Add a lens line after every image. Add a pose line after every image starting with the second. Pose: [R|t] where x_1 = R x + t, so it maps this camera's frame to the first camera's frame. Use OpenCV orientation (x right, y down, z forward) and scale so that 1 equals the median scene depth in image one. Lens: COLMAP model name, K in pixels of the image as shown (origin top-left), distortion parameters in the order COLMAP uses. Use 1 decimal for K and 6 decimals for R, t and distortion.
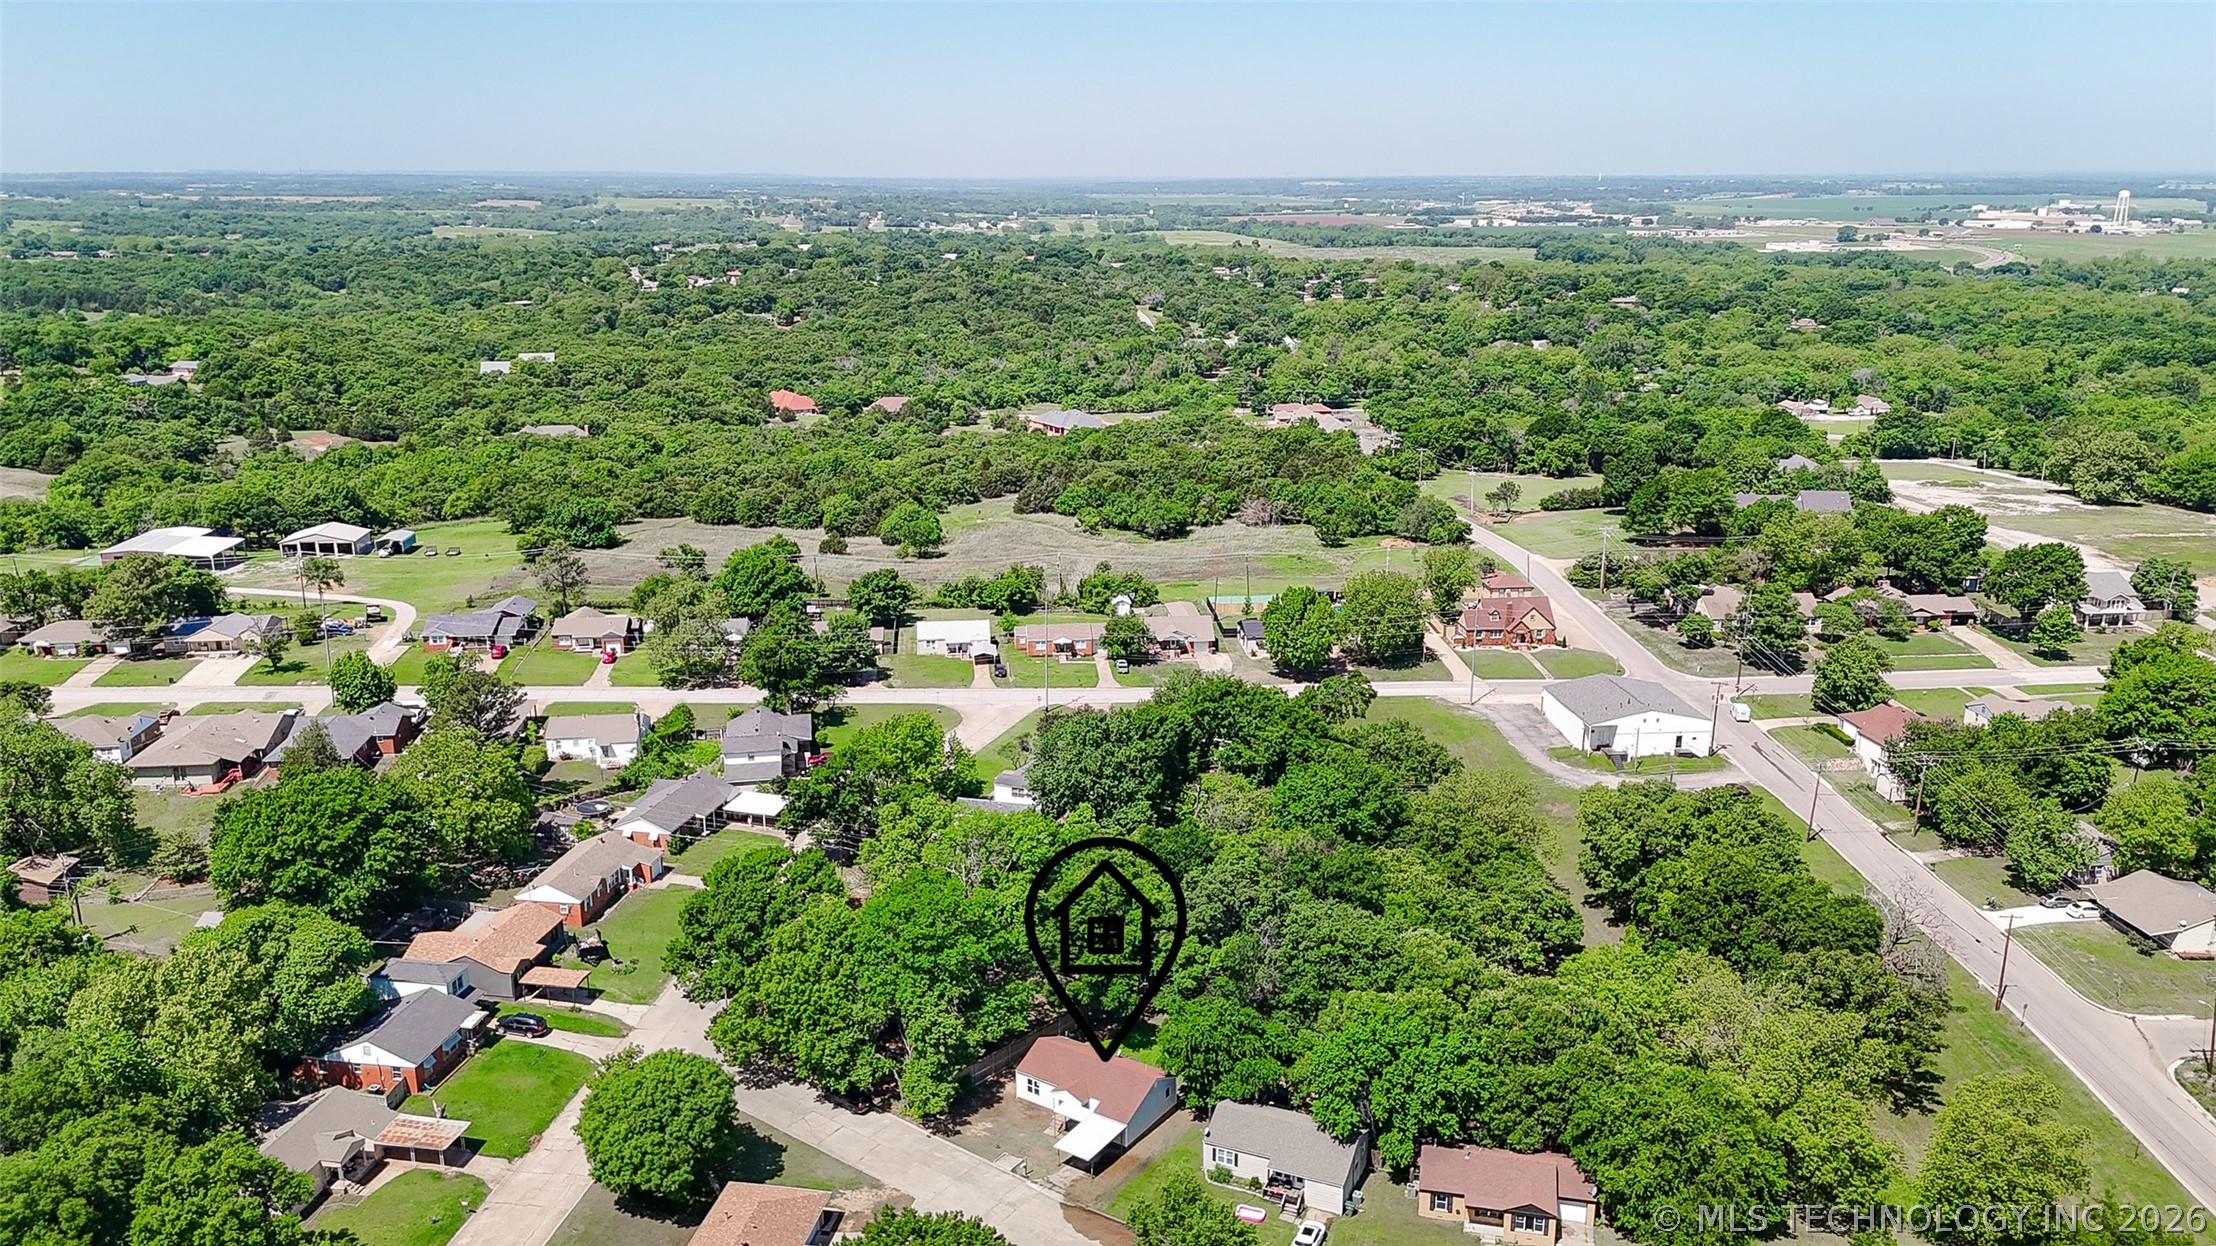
lens RADIAL K [[1623.0, 0, 1108.0], [0, 1623.0, 623.0], [0, 0, 1]] dist [0.071983, -0.079540]
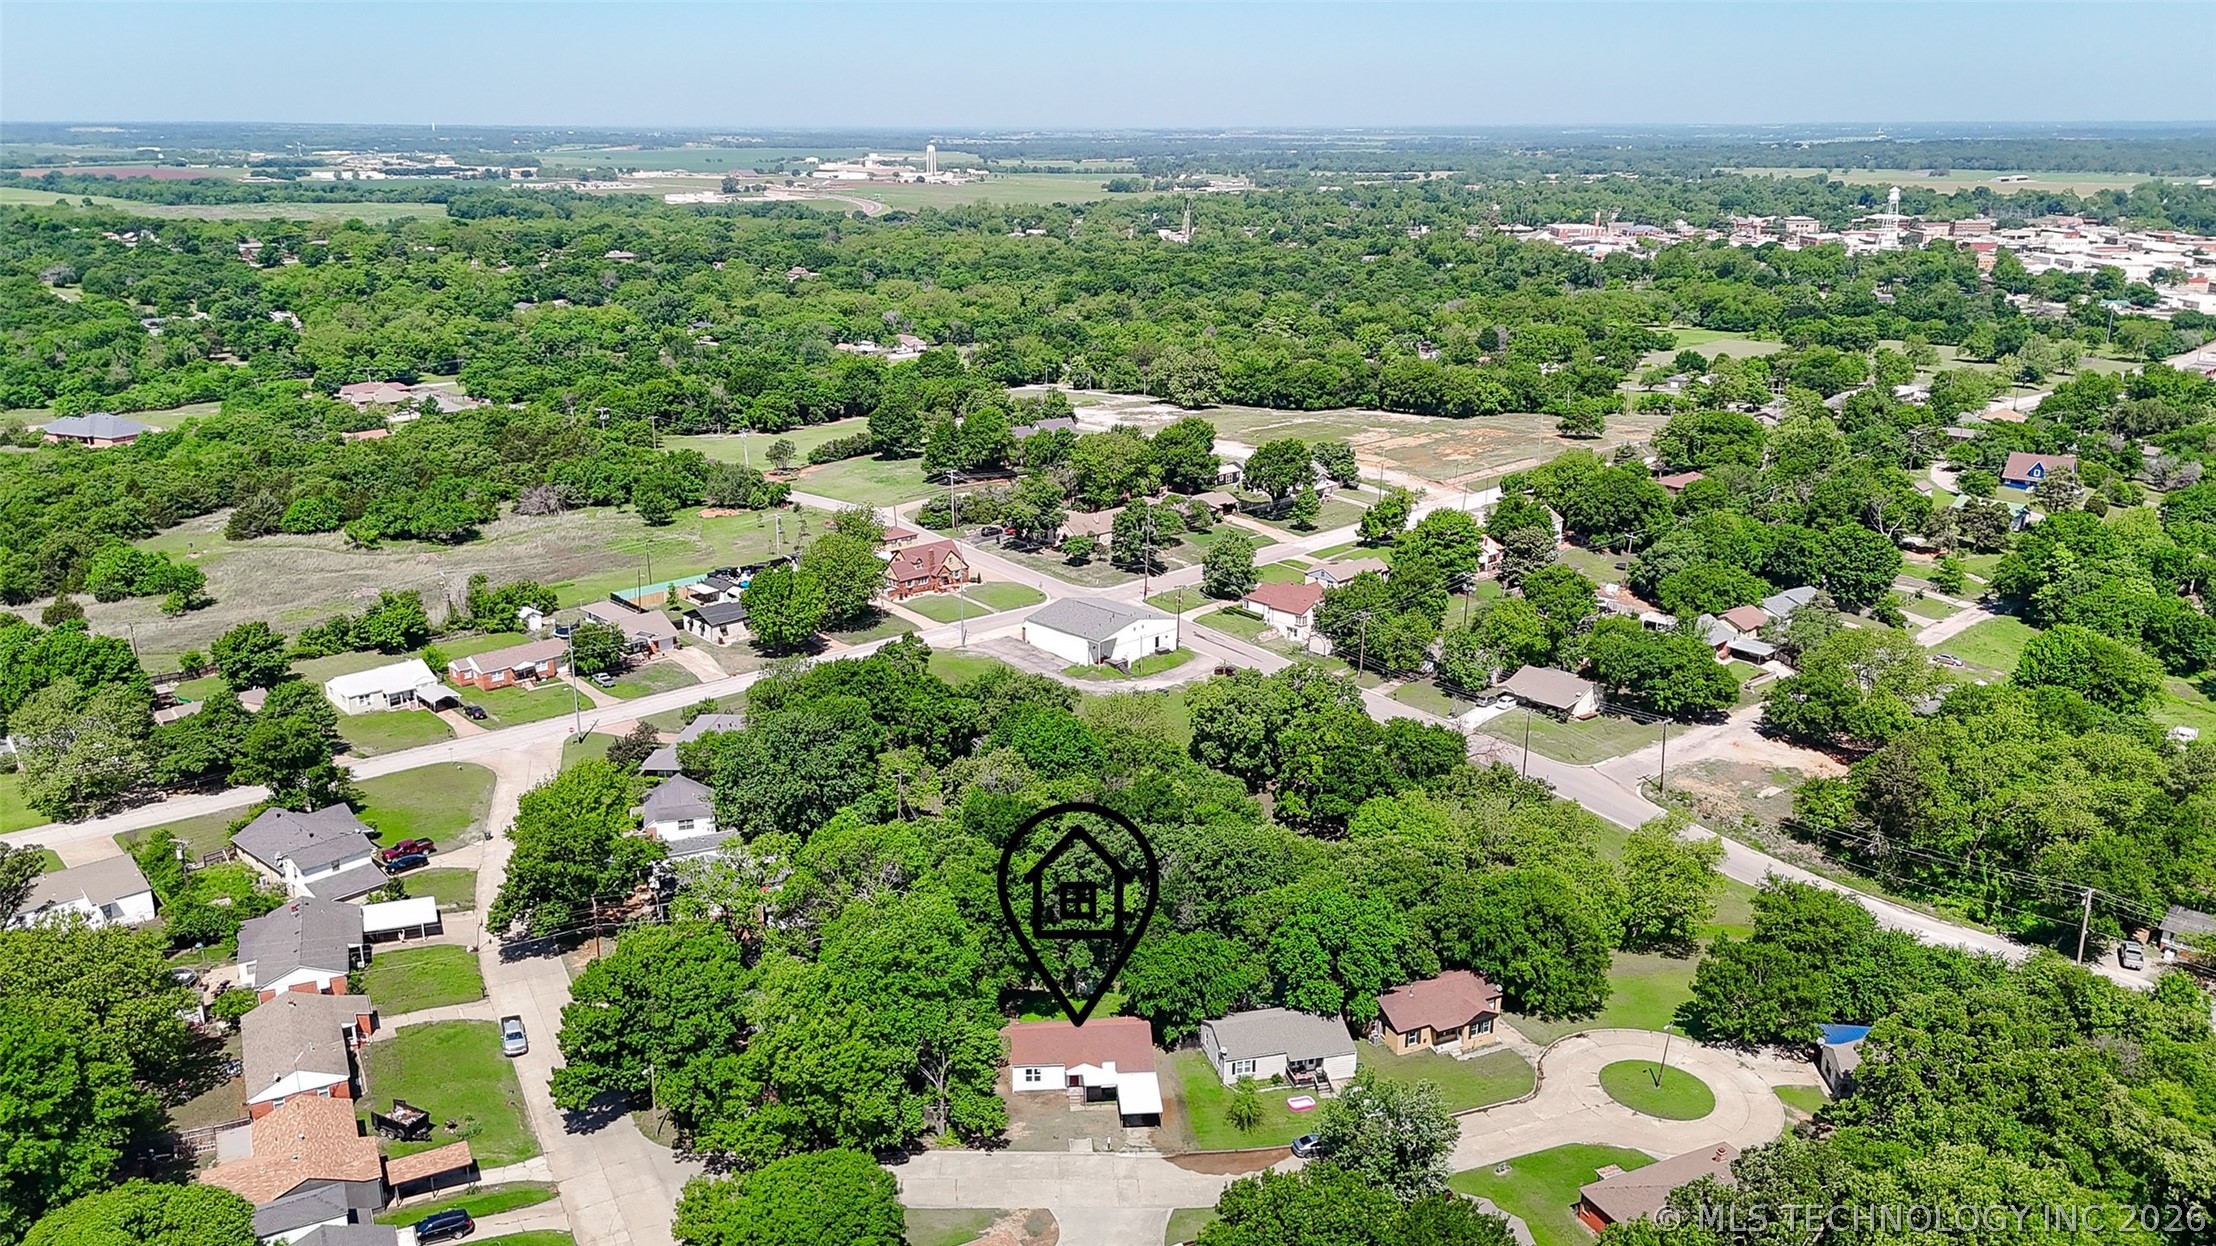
lens RADIAL K [[1623.0, 0, 1108.0], [0, 1623.0, 623.0], [0, 0, 1]] dist [0.071983, -0.079540]
pose [[0.788405, -0.175836, 0.589491, -0.271268], [0.159385, 0.983943, 0.080328, -0.029645], [-0.594150, 0.030625, 0.803771, 0.081550]]
